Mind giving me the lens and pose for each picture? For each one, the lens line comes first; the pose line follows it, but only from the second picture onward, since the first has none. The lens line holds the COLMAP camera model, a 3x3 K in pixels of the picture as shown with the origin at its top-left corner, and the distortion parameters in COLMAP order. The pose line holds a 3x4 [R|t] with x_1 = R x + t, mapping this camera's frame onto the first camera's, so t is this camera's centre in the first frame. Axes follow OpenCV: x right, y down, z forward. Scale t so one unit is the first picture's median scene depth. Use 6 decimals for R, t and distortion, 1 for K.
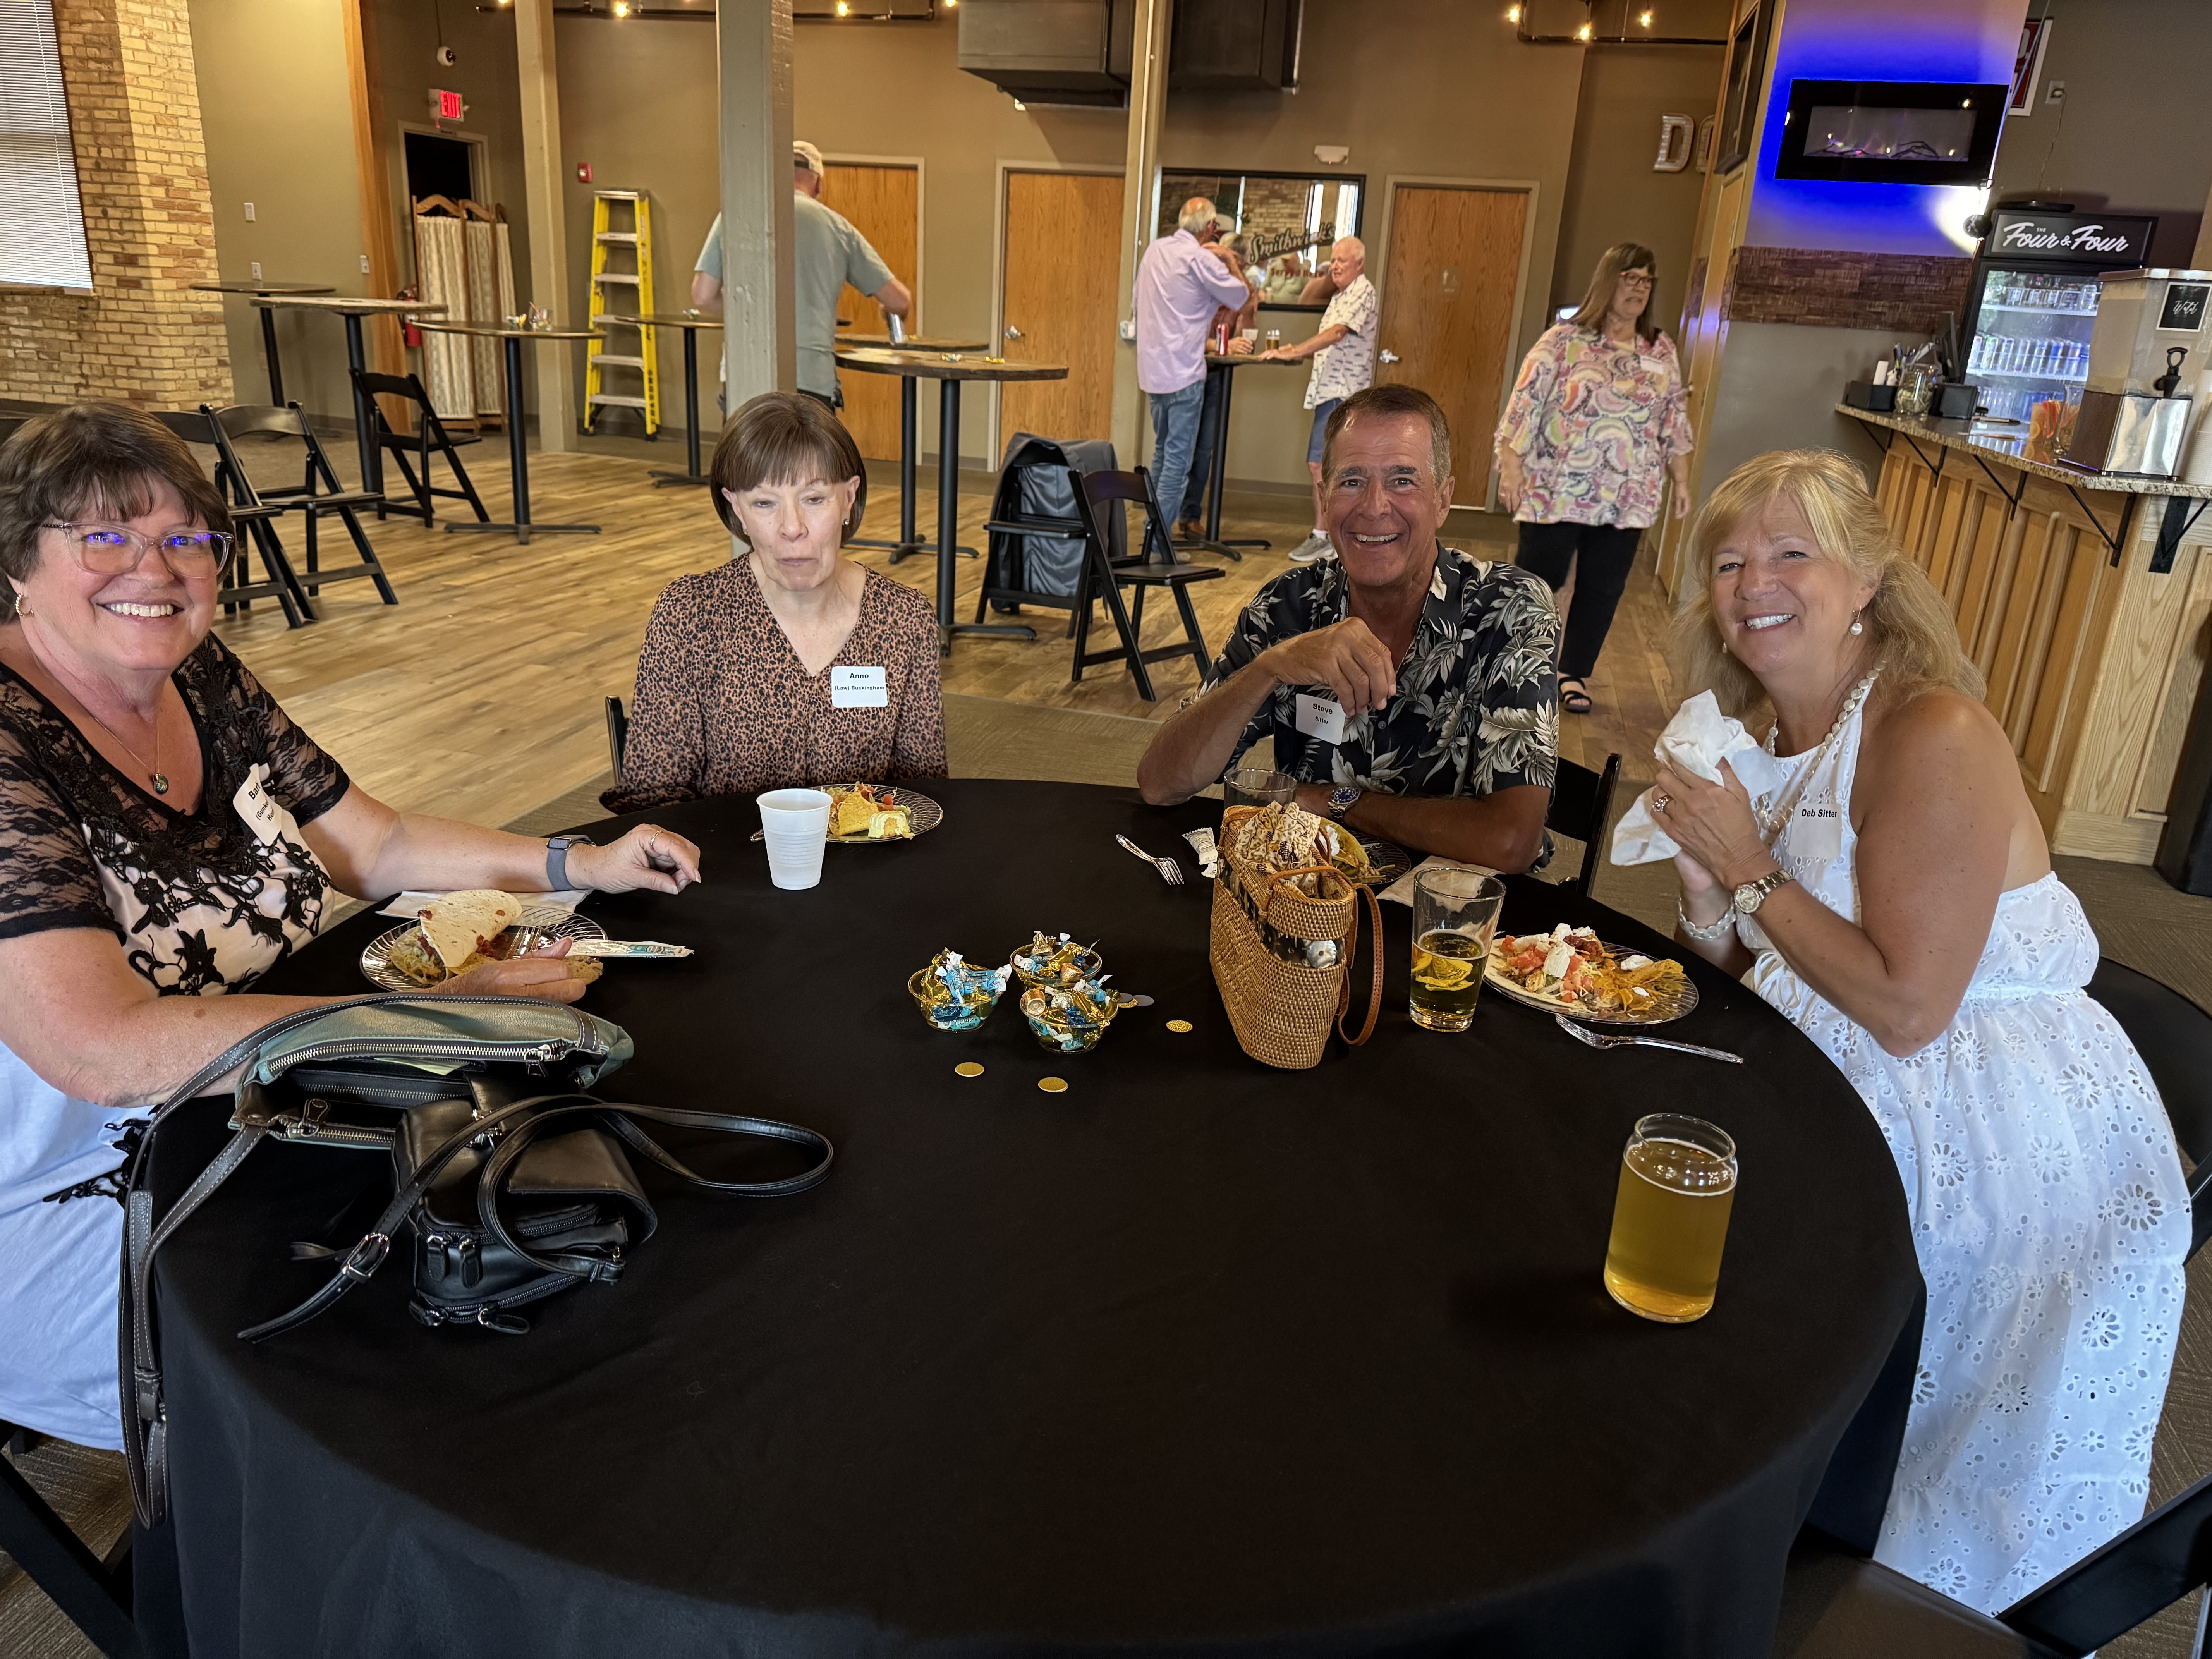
lens RADIAL K [[1583.7, 0, 1102.3], [0, 1583.7, 865.0], [0, 0, 1]] dist [0.023062, -0.031099]
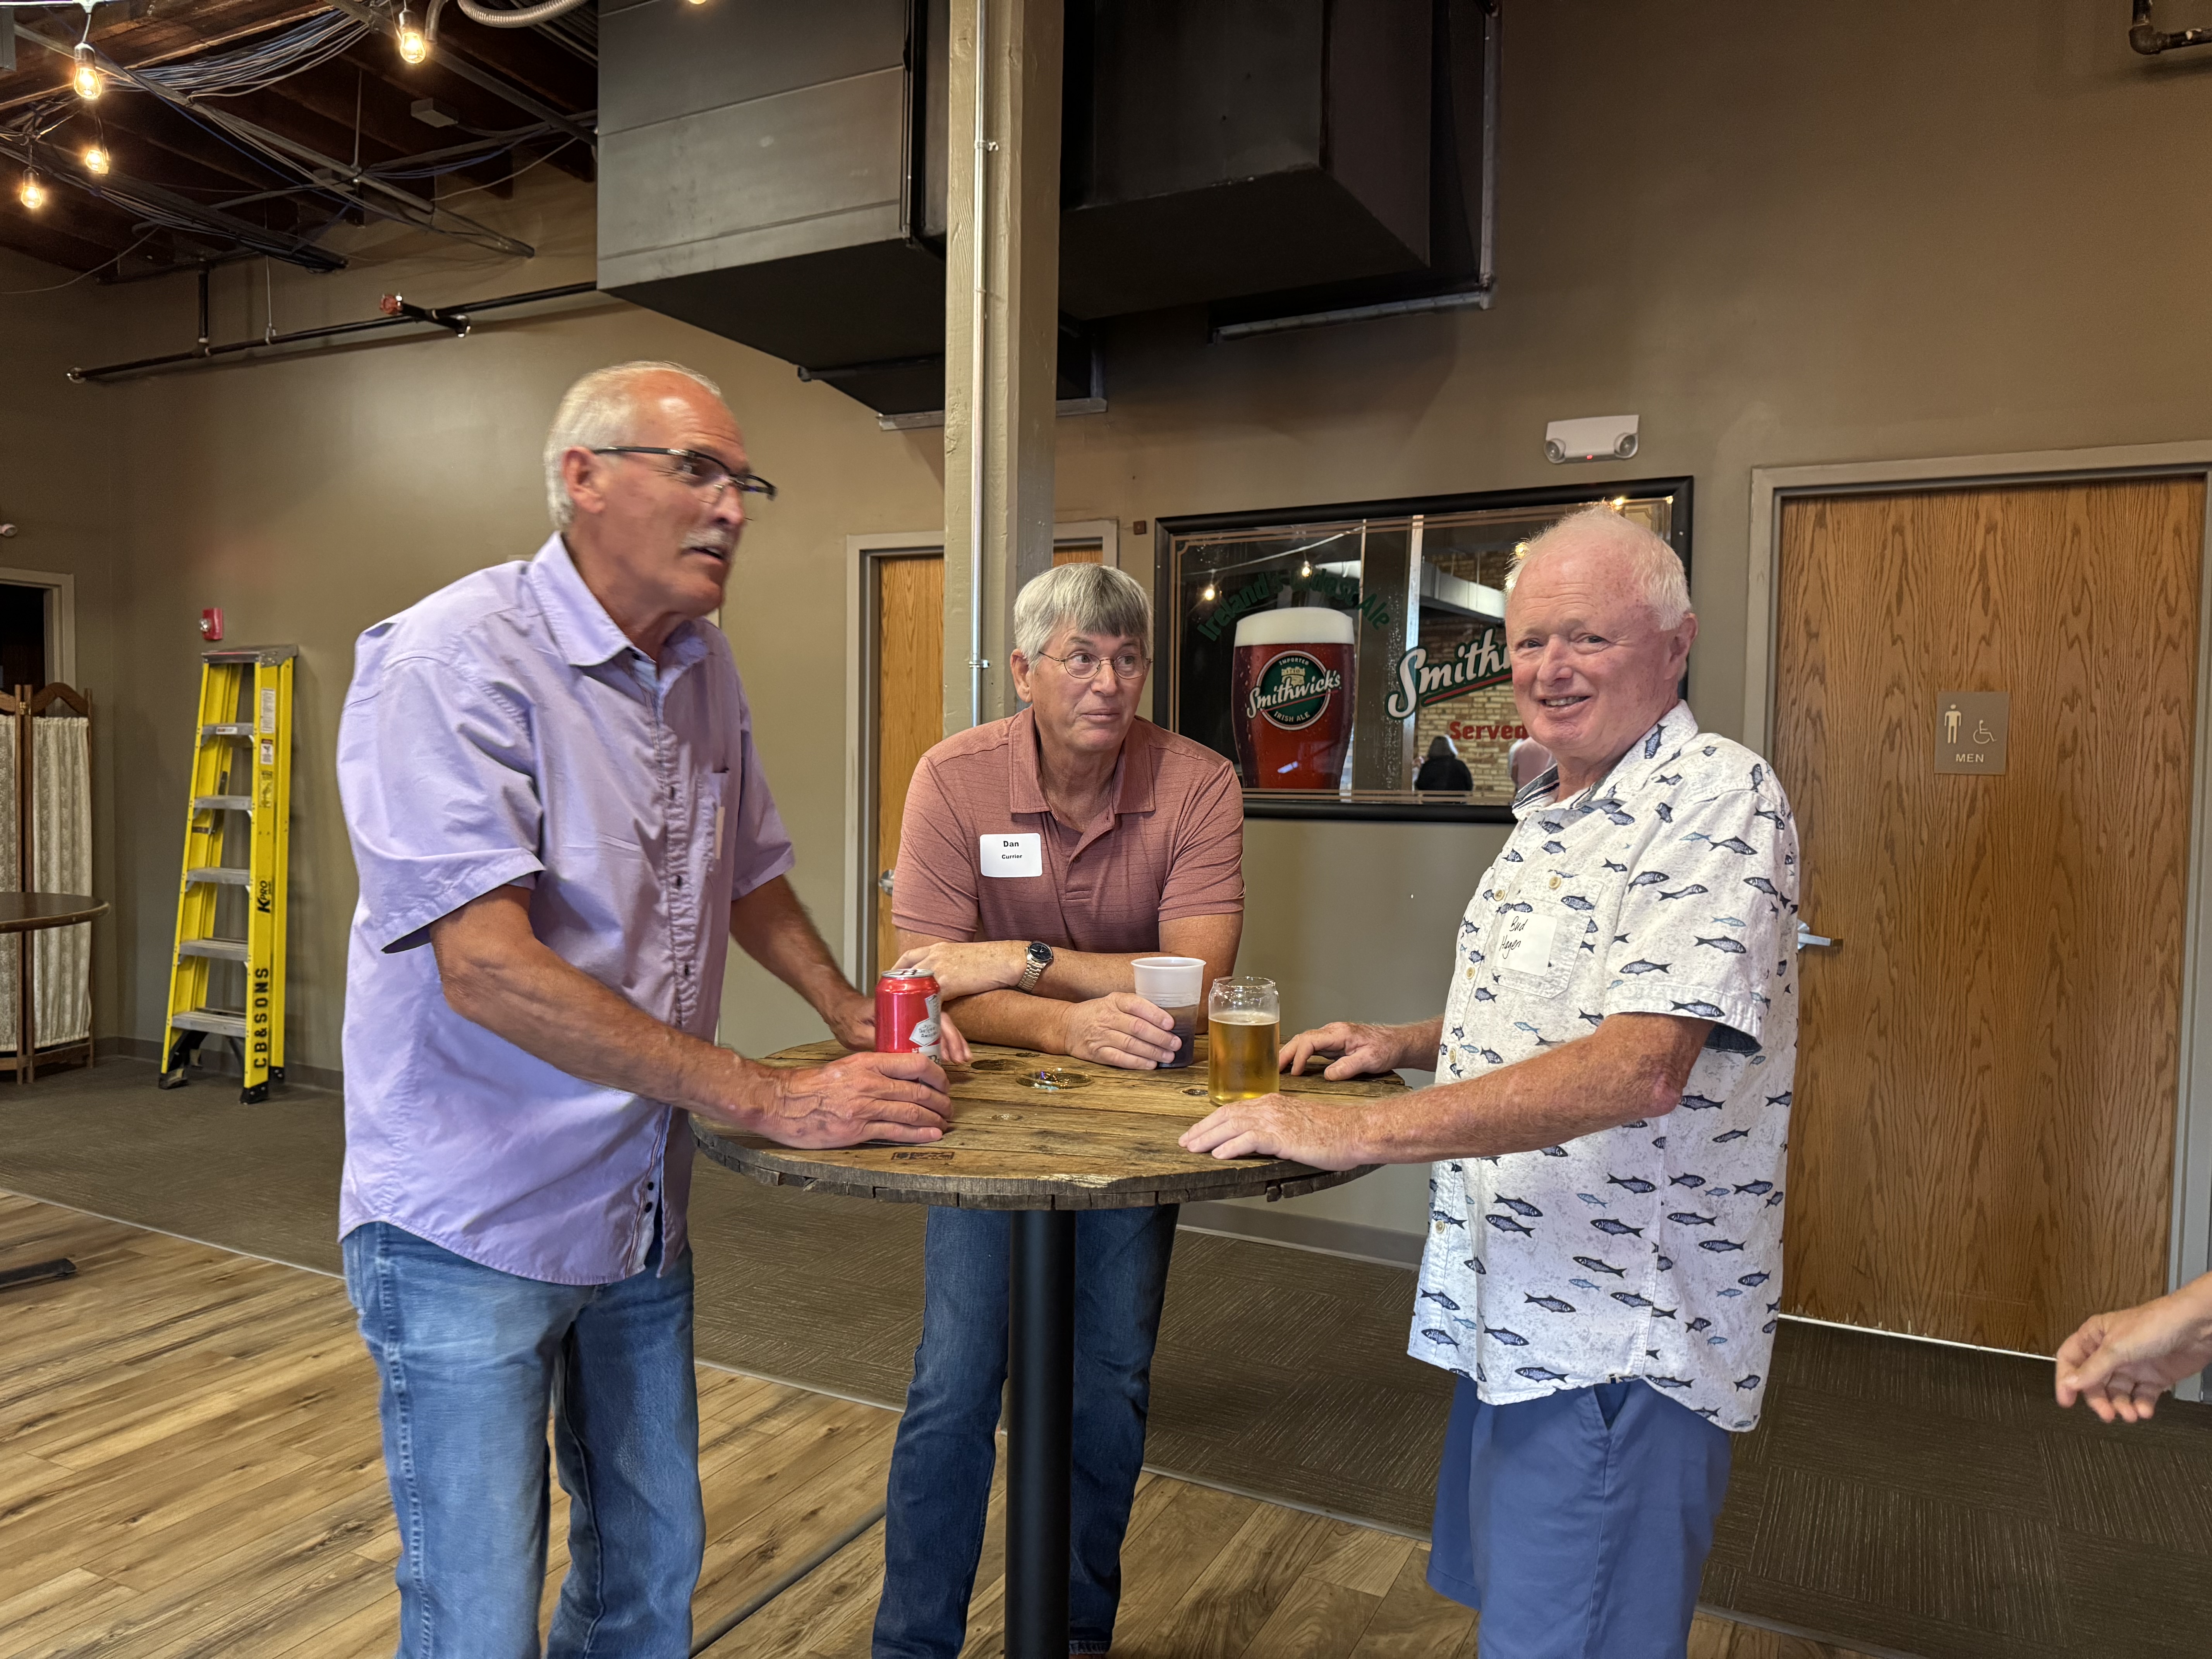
lens RADIAL K [[1583.7, 0, 1102.3], [0, 1583.7, 865.0], [0, 0, 1]] dist [0.023062, -0.031099]
pose [[0.979729, -0.029626, -0.198123, 0.101101], [-0.027437, 0.959839, -0.279208, -0.237922], [0.198438, 0.278984, 0.939569, 0.643871]]
